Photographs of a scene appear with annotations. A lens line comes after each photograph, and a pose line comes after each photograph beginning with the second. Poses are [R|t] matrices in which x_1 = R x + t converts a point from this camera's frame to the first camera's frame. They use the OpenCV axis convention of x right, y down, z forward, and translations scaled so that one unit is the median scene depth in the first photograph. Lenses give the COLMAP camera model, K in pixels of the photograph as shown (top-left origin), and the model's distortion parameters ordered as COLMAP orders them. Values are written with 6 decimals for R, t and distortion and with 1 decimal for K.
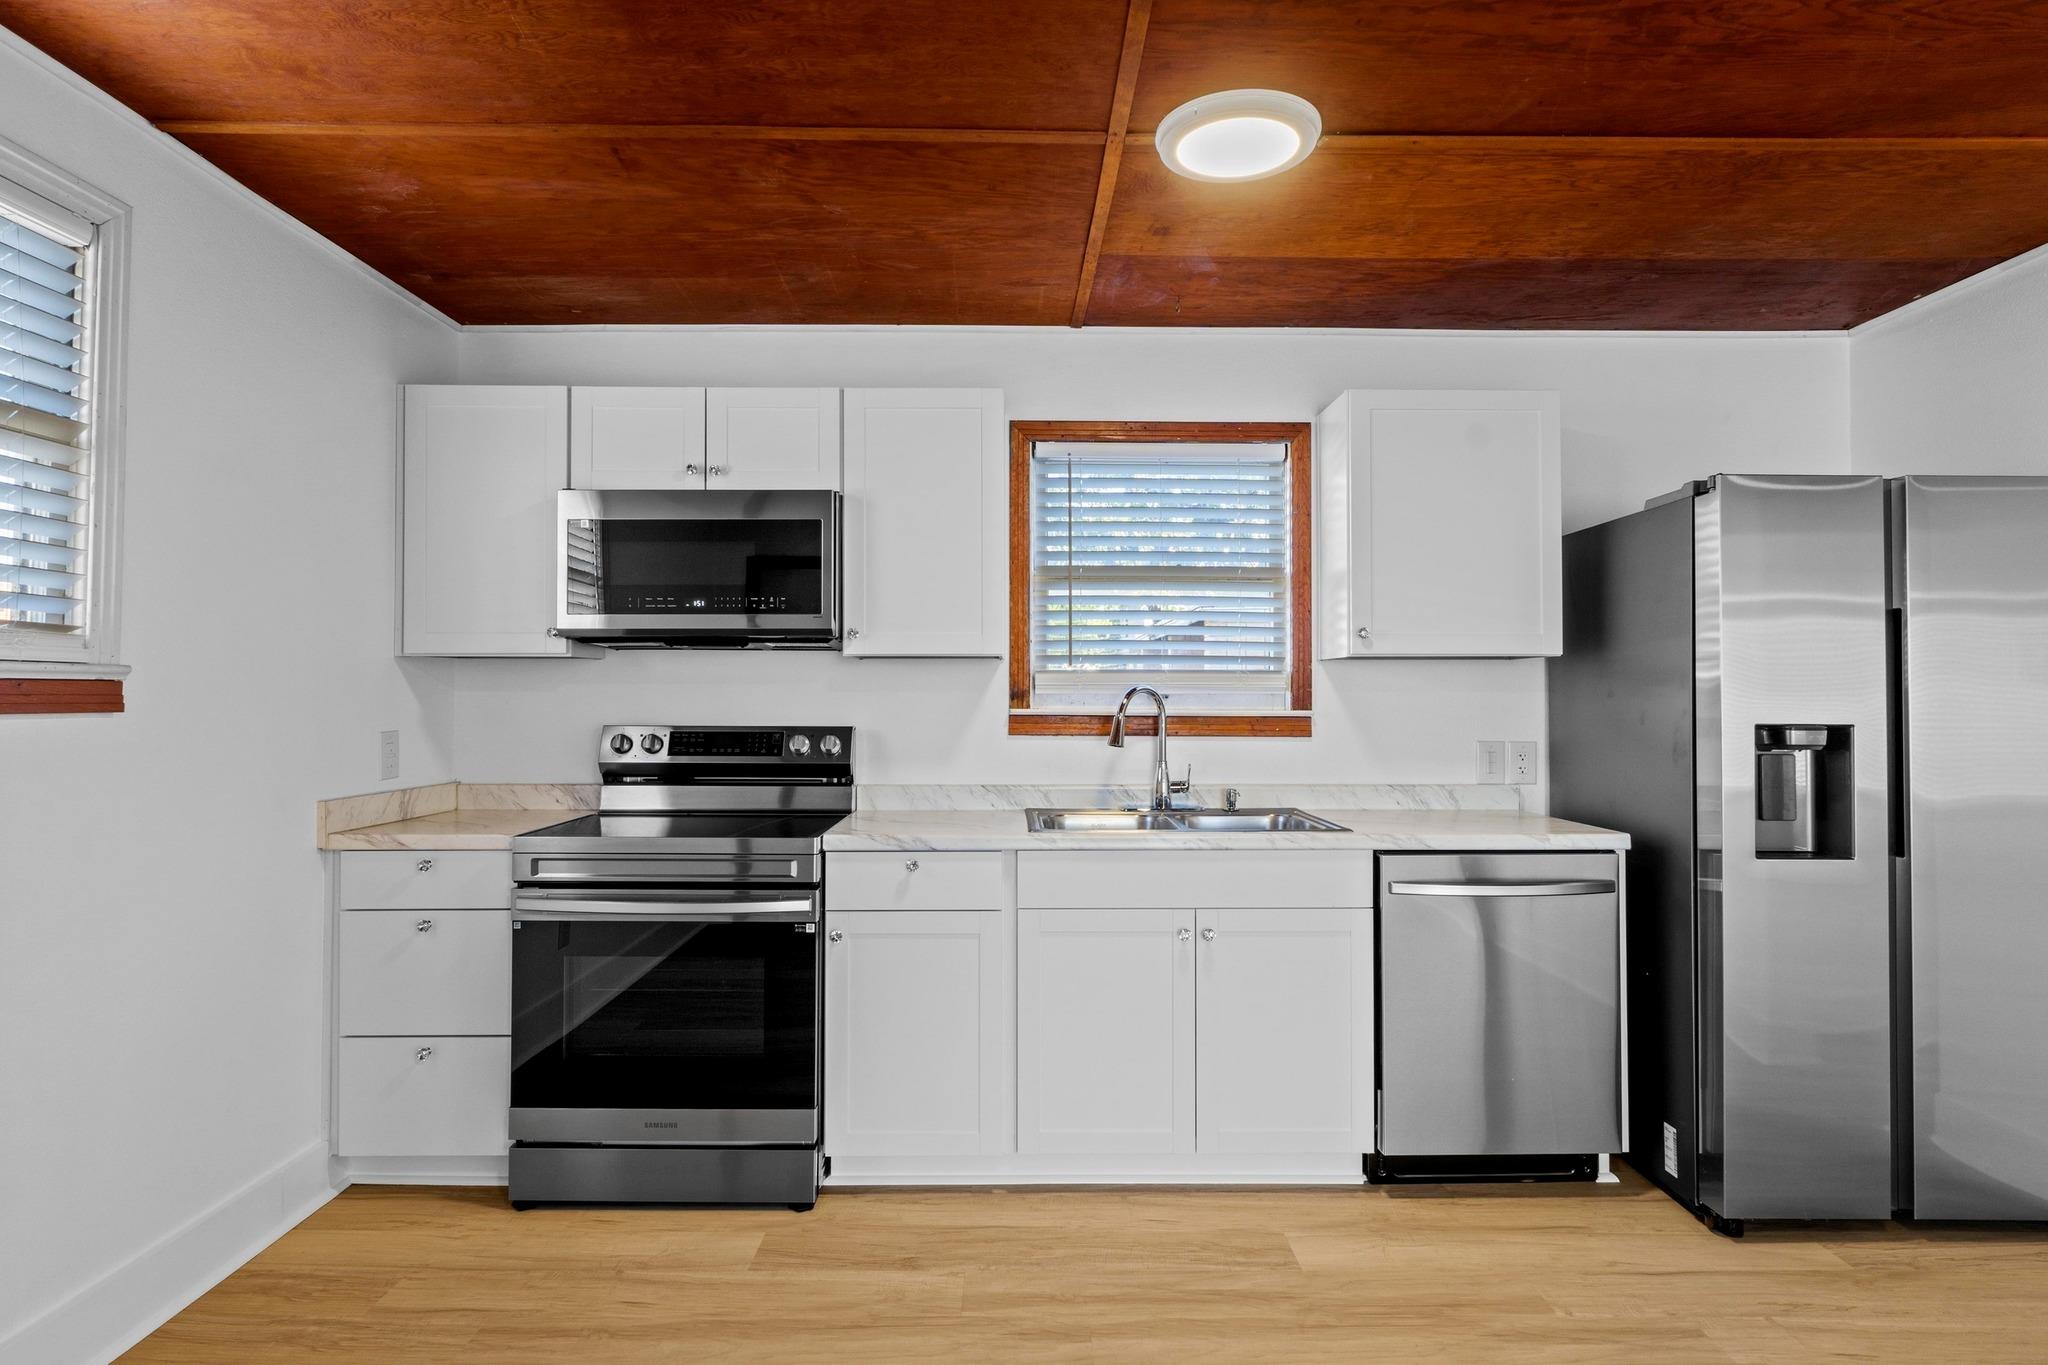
lens RADIAL K [[1103.7, 0, 1016.4], [0, 1103.7, 681.0], [0, 0, 1]] dist [-0.003482, -0.000712]
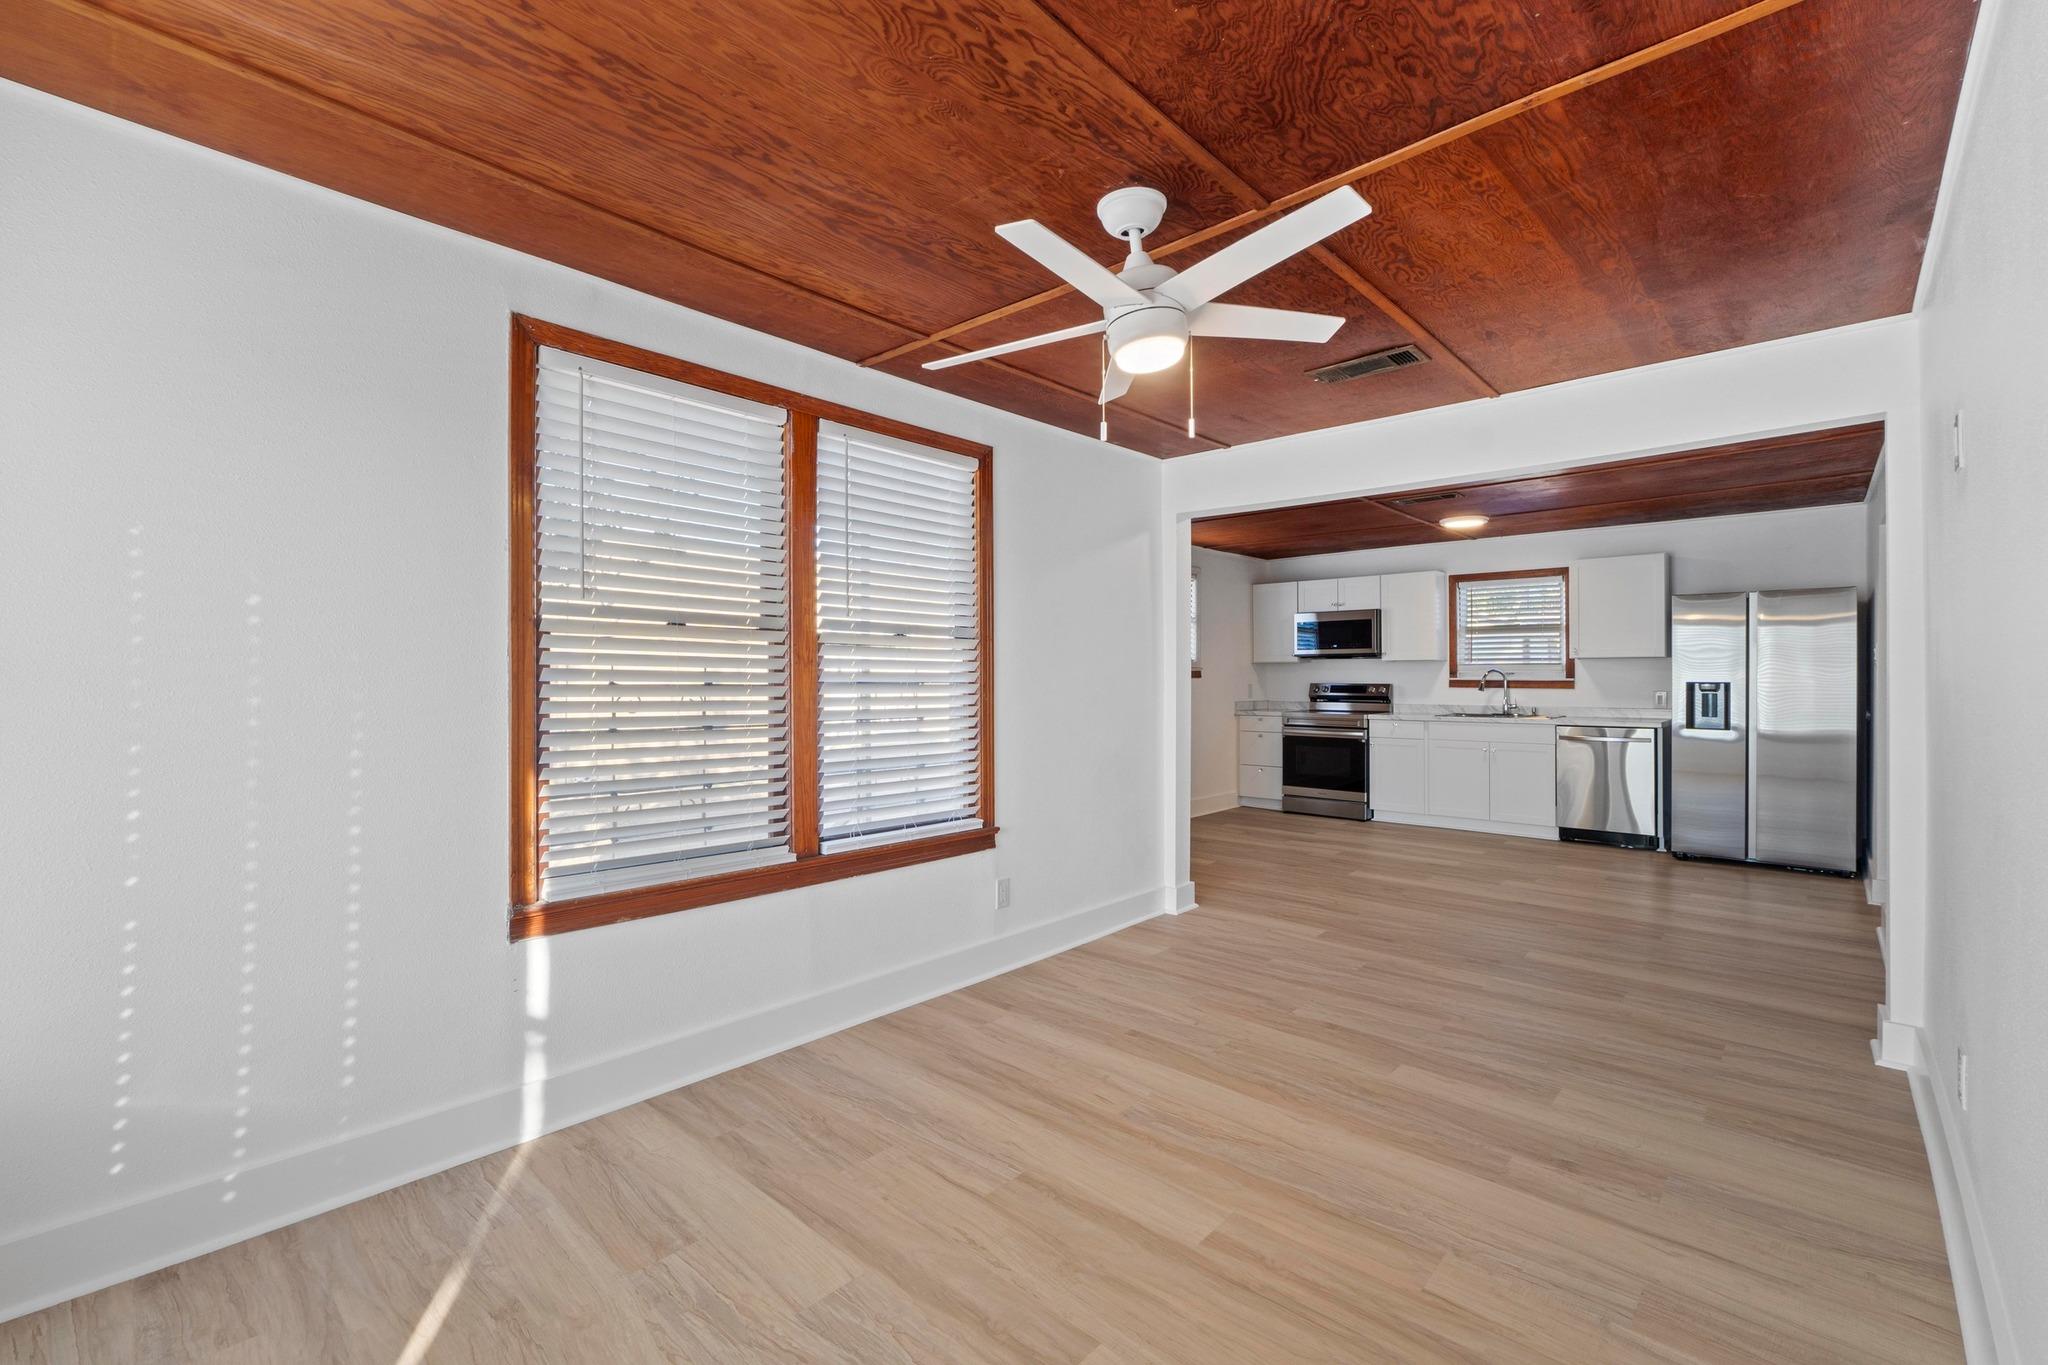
lens RADIAL K [[873.0, 0, 1016.4], [0, 873.0, 678.4], [0, 0, 1]] dist [-0.002853, -0.000125]
pose [[0.730857, -0.001316, -0.682530, 0.858243], [0.012959, 0.999845, 0.011948, -0.018050], [0.682408, -0.017577, 0.730760, -1.684505]]
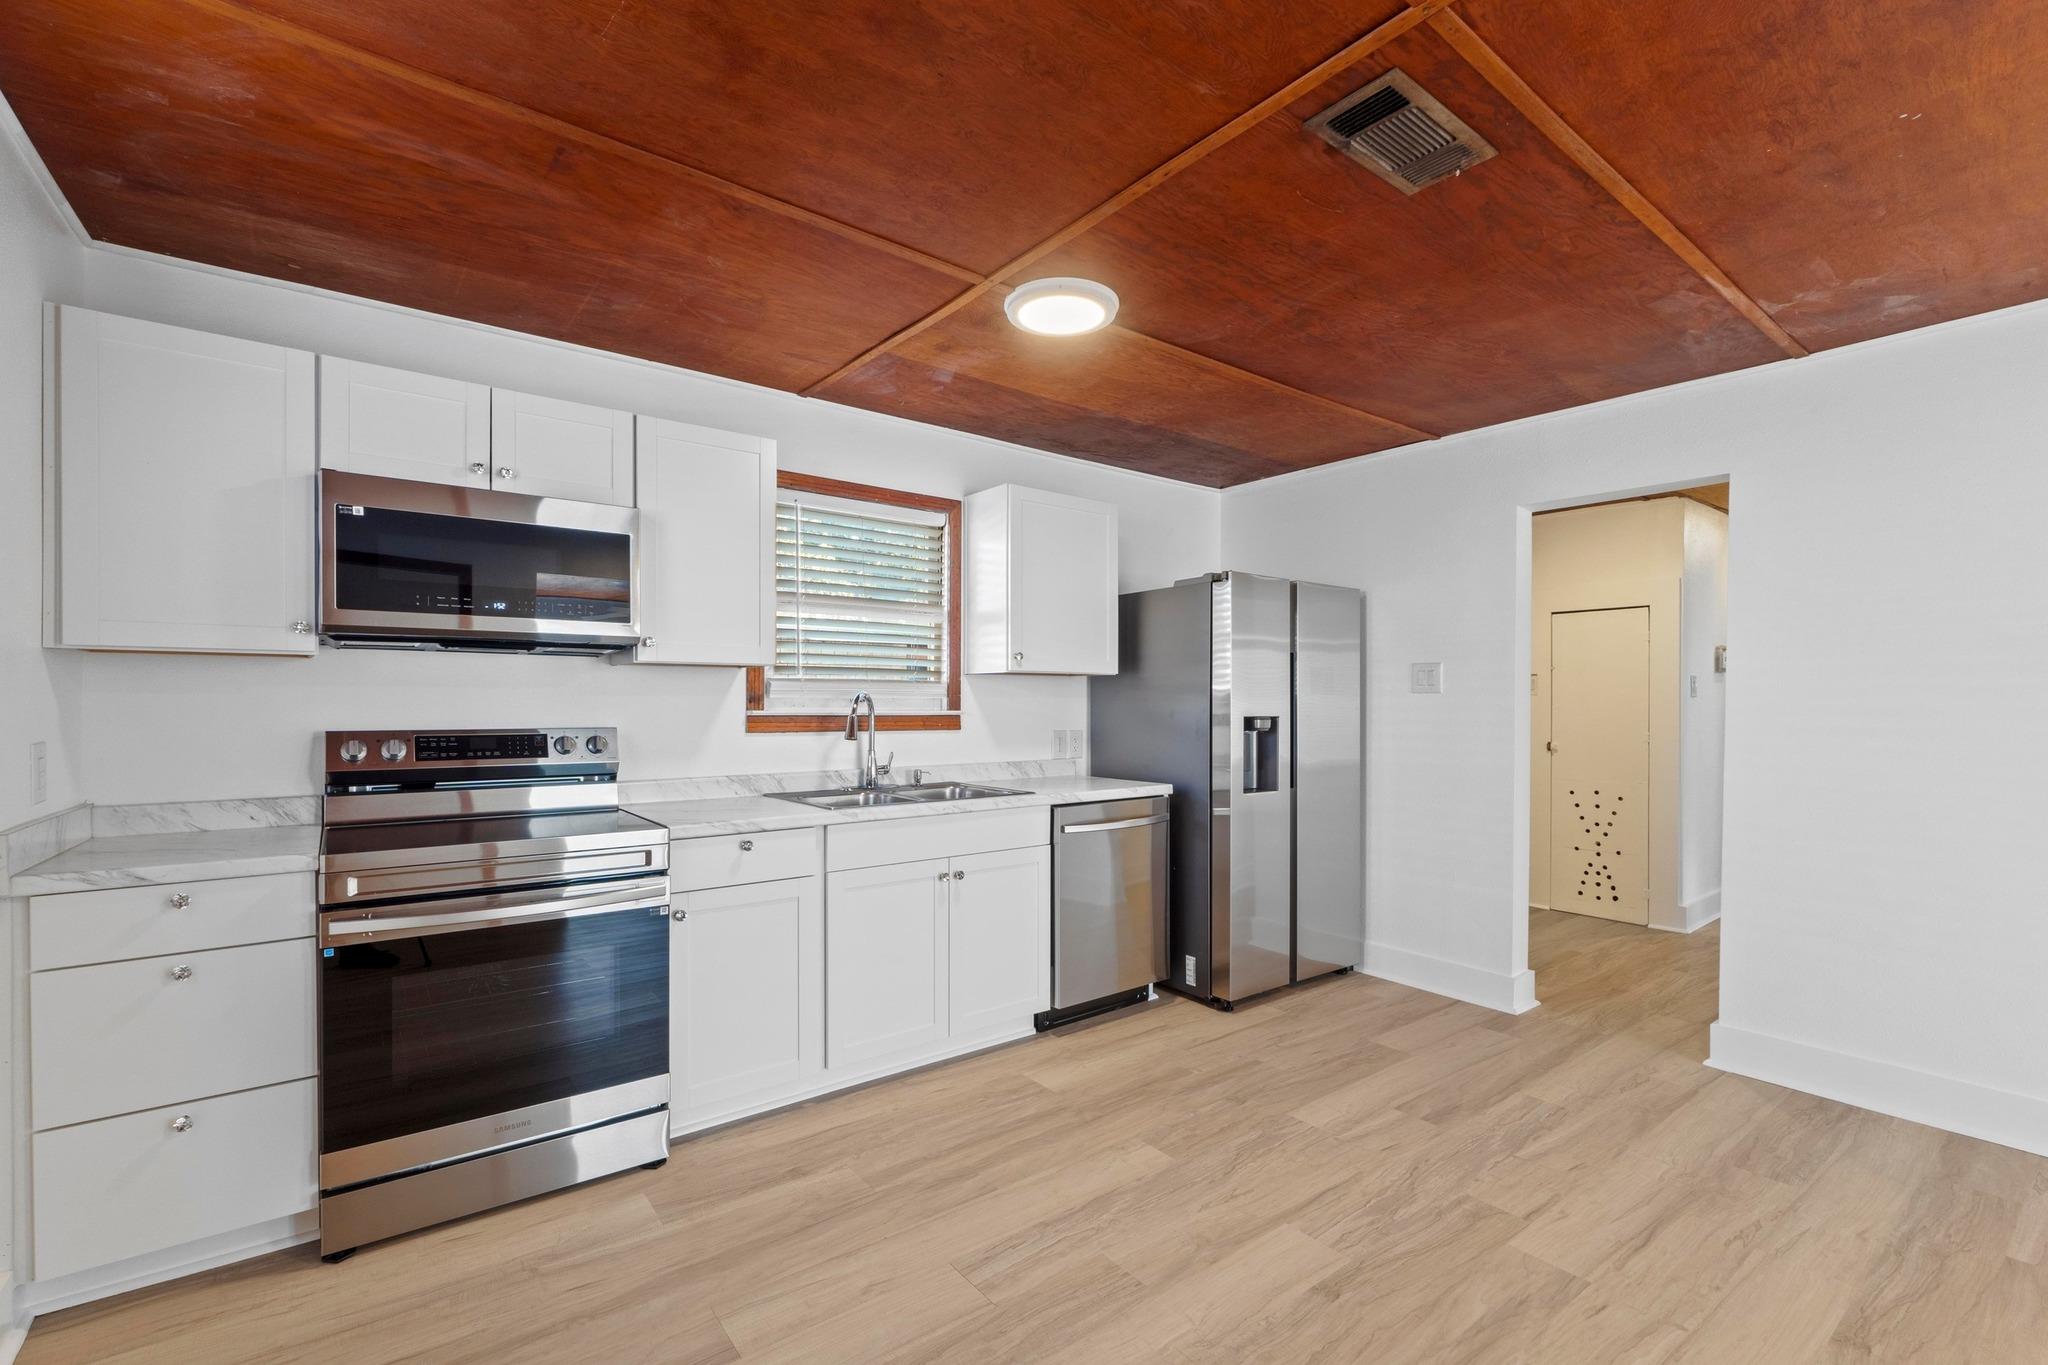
lens RADIAL K [[893.5, 0, 1010.7], [0, 893.5, 708.8], [0, 0, 1]] dist [-0.006732, -0.000239]
pose [[0.798890, -0.004230, 0.601463, -0.429915], [-0.008953, 0.999781, 0.018923, 0.003191], [-0.601411, -0.020502, 0.798677, 0.084853]]
